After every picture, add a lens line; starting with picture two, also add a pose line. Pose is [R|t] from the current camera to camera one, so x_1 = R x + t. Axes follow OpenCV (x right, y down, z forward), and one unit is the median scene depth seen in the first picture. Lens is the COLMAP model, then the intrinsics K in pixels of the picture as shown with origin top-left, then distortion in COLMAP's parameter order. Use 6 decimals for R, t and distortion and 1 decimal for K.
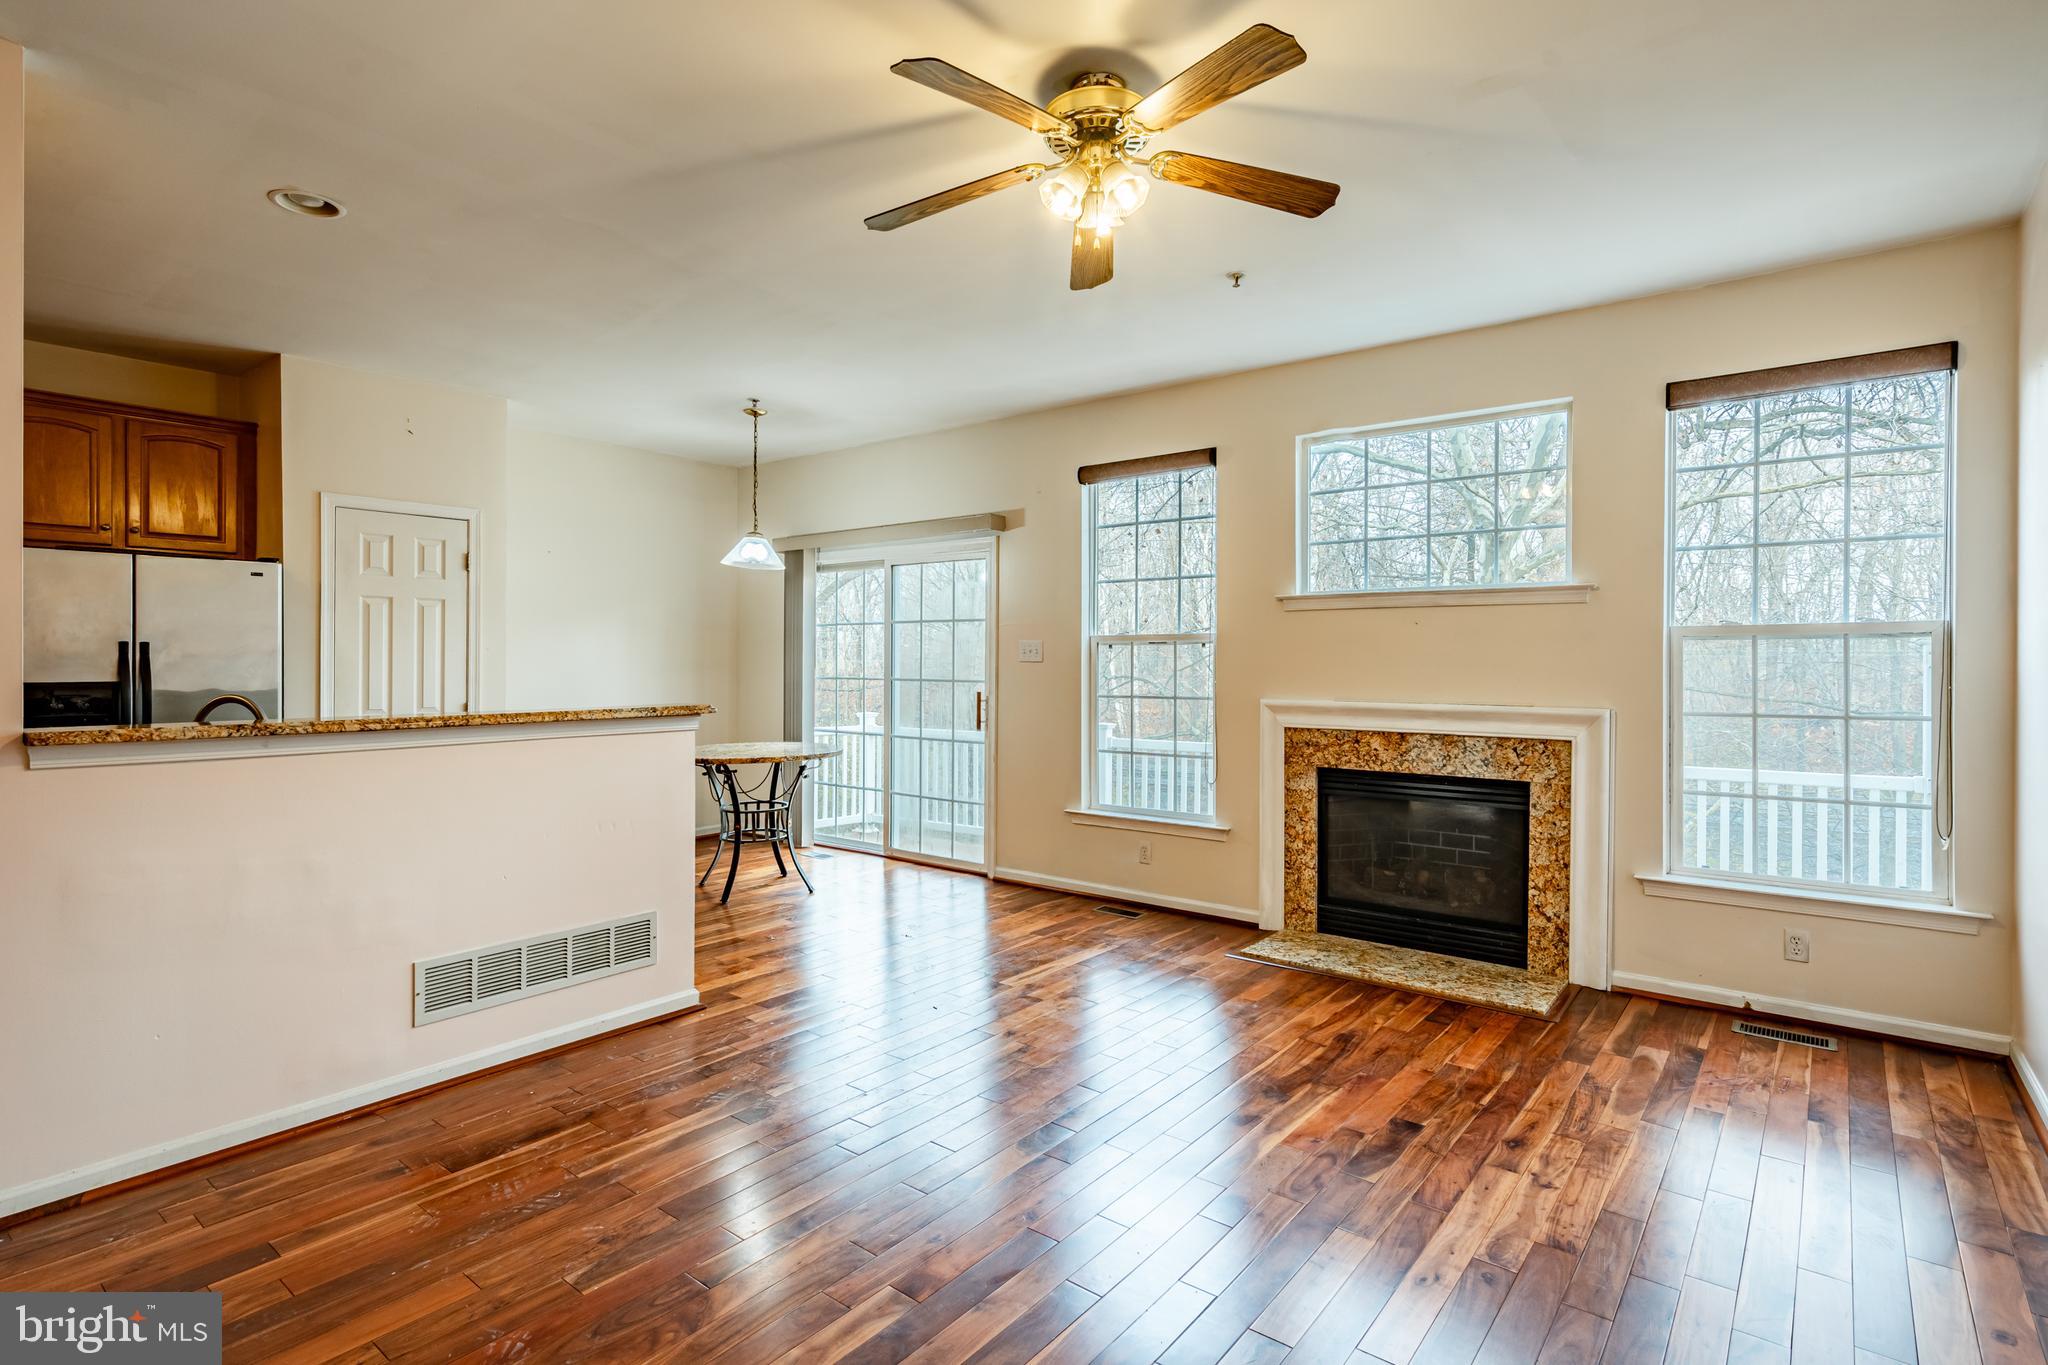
lens RADIAL K [[1002.3, 0, 1006.0], [0, 1002.3, 655.5], [0, 0, 1]] dist [0.005311, 0.000622]
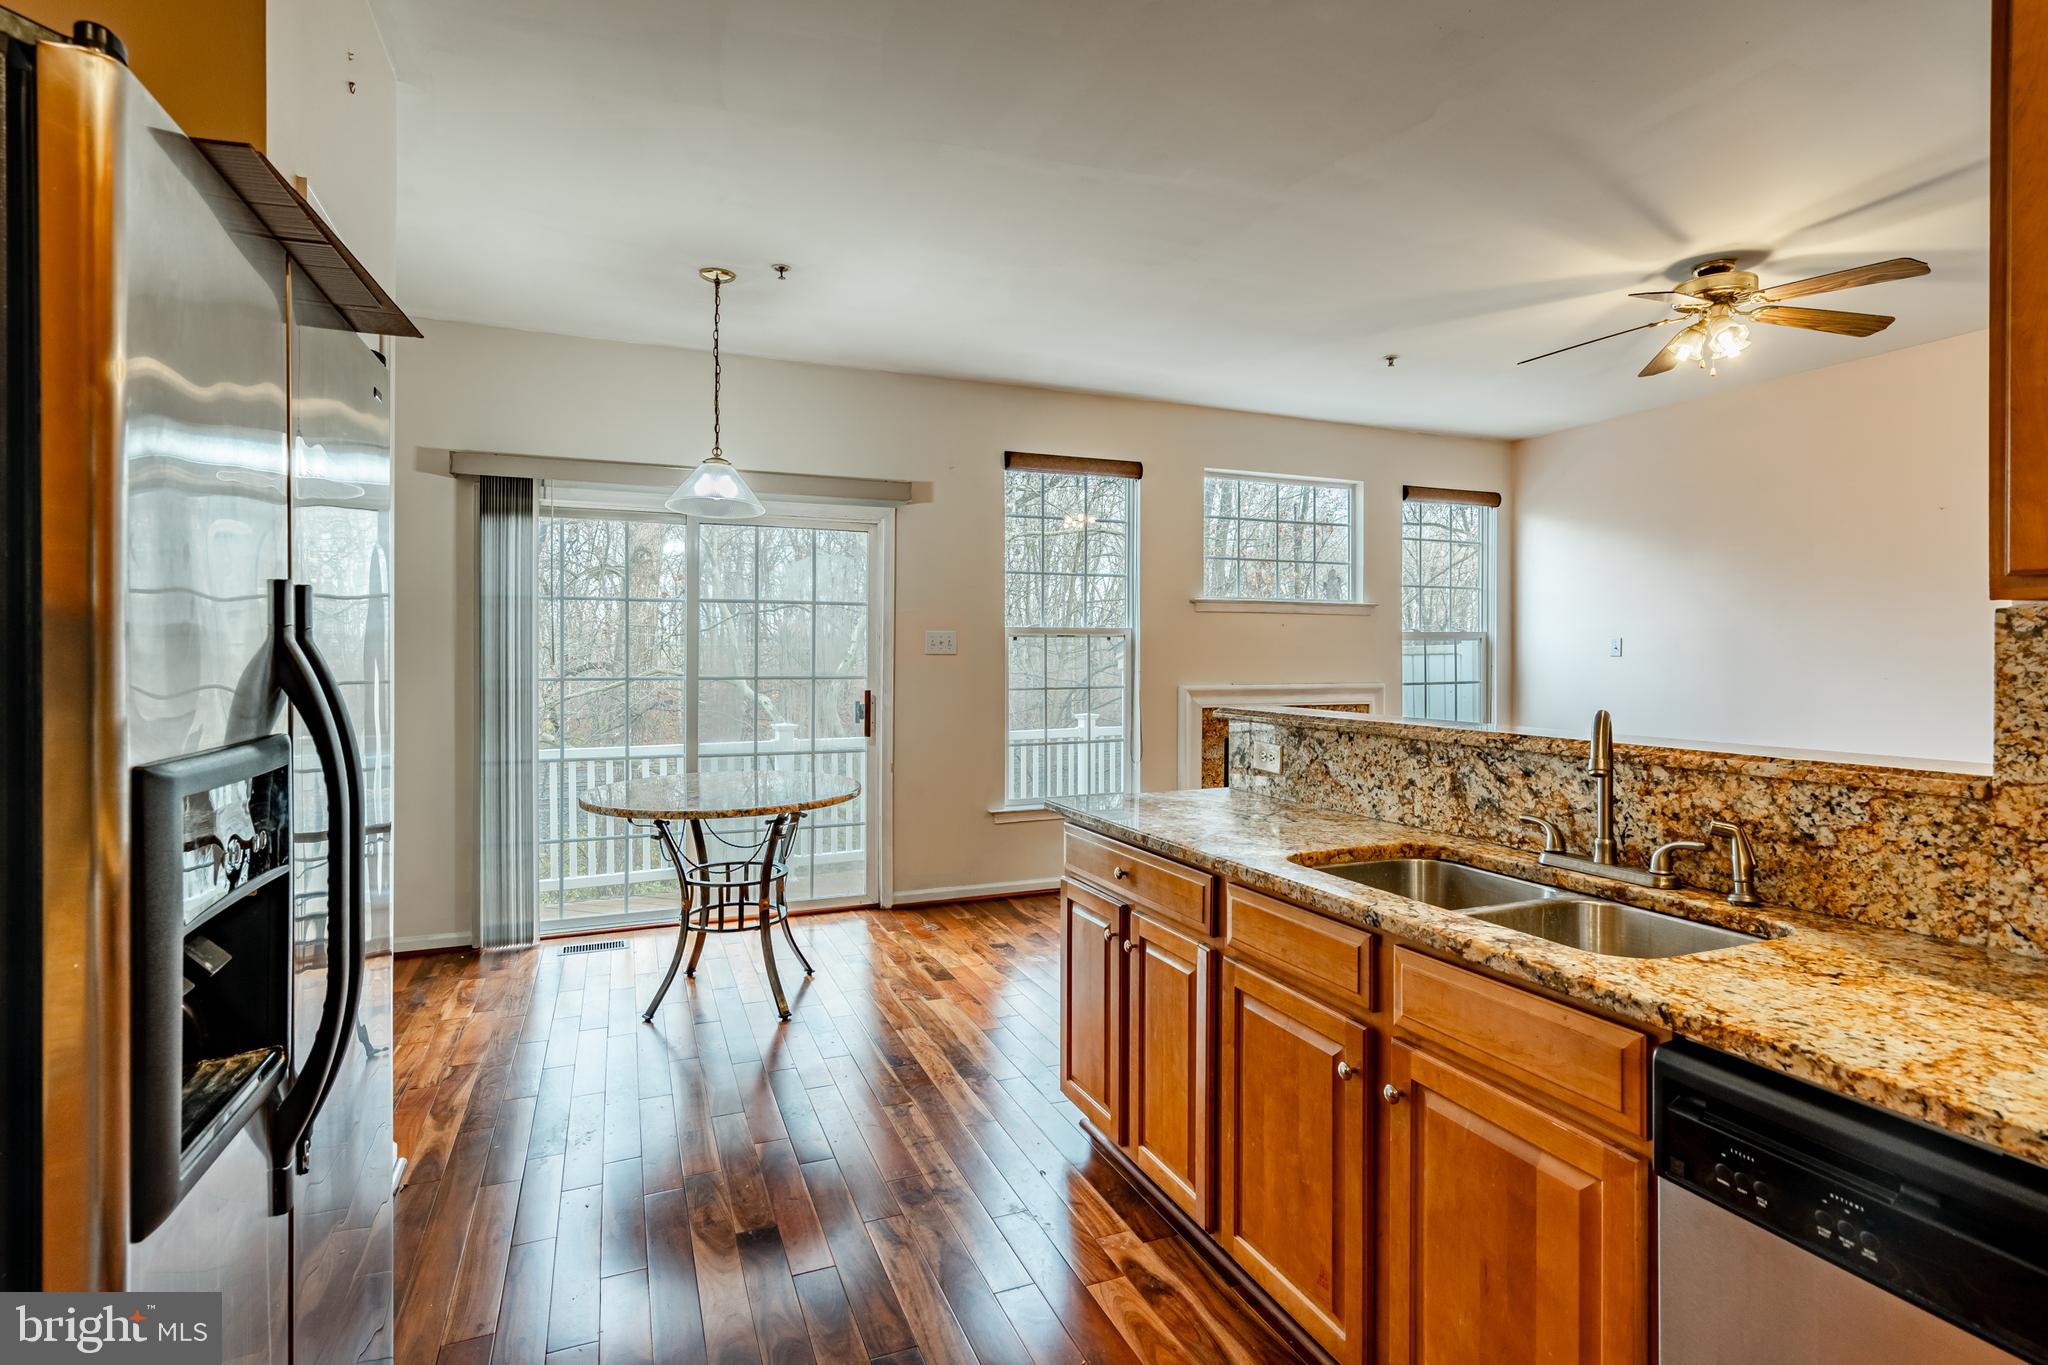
lens RADIAL K [[1002.3, 0, 1007.7], [0, 1002.3, 652.3], [0, 0, 1]] dist [0.005311, 0.000622]
pose [[0.483690, 0.000202, 0.875239, -0.913992], [-0.004424, 0.999988, 0.002214, 0.003067], [-0.875228, -0.004943, 0.483685, 0.636849]]
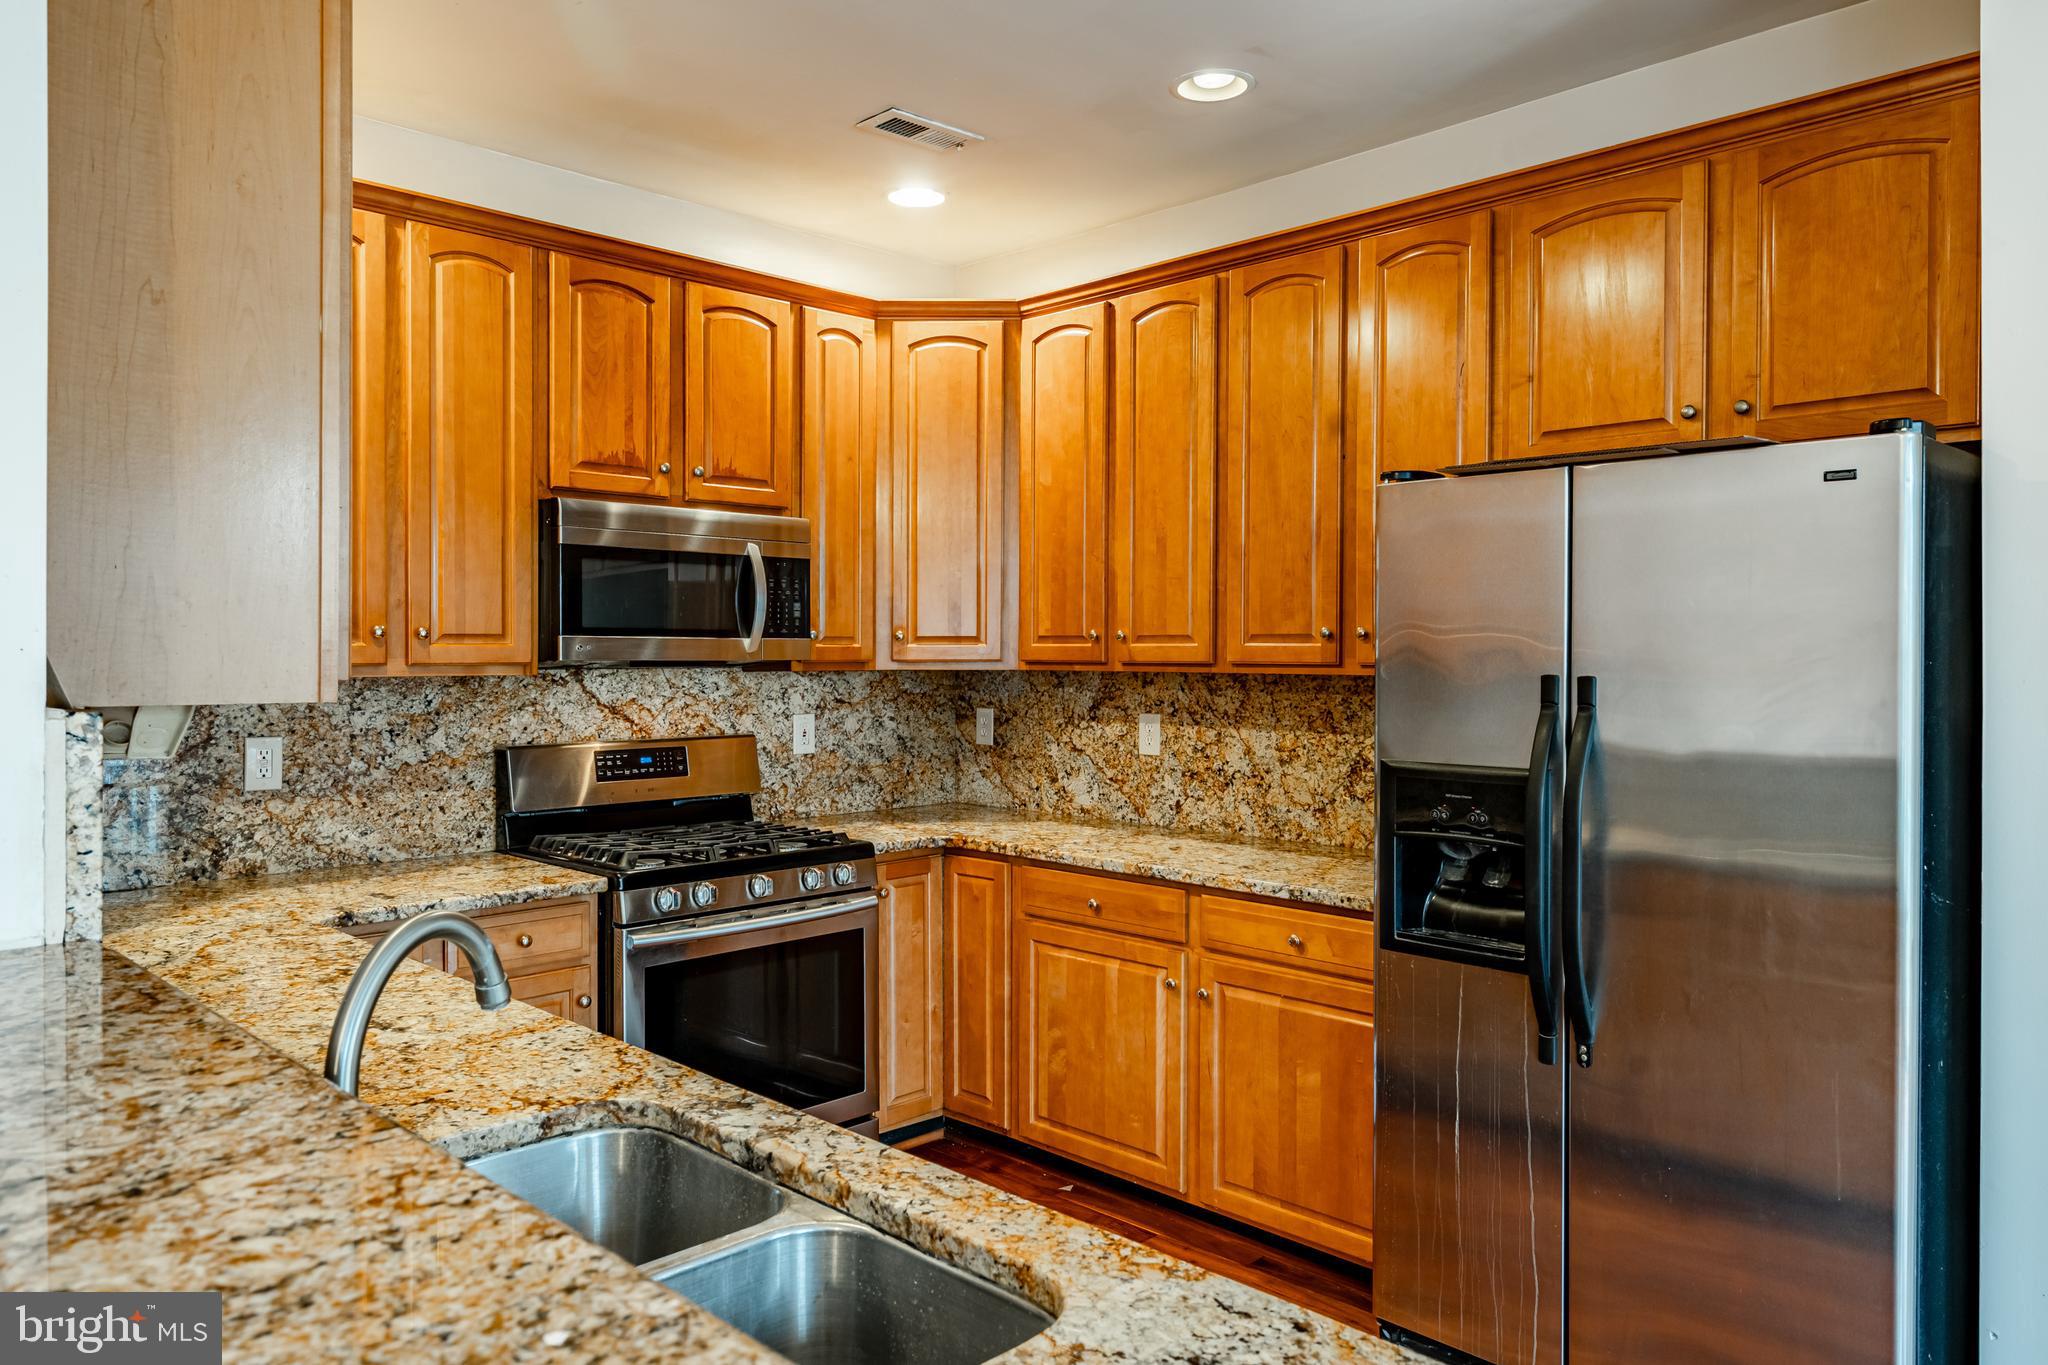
lens RADIAL K [[1398.3, 0, 1020.9], [0, 1398.3, 658.0], [0, 0, 1]] dist [0.005567, 0.002084]
pose [[-0.108005, 0.003654, -0.994144, -0.241384], [0.006372, 0.999975, 0.002983, -0.022122], [0.994130, -0.006013, -0.108026, 0.759128]]
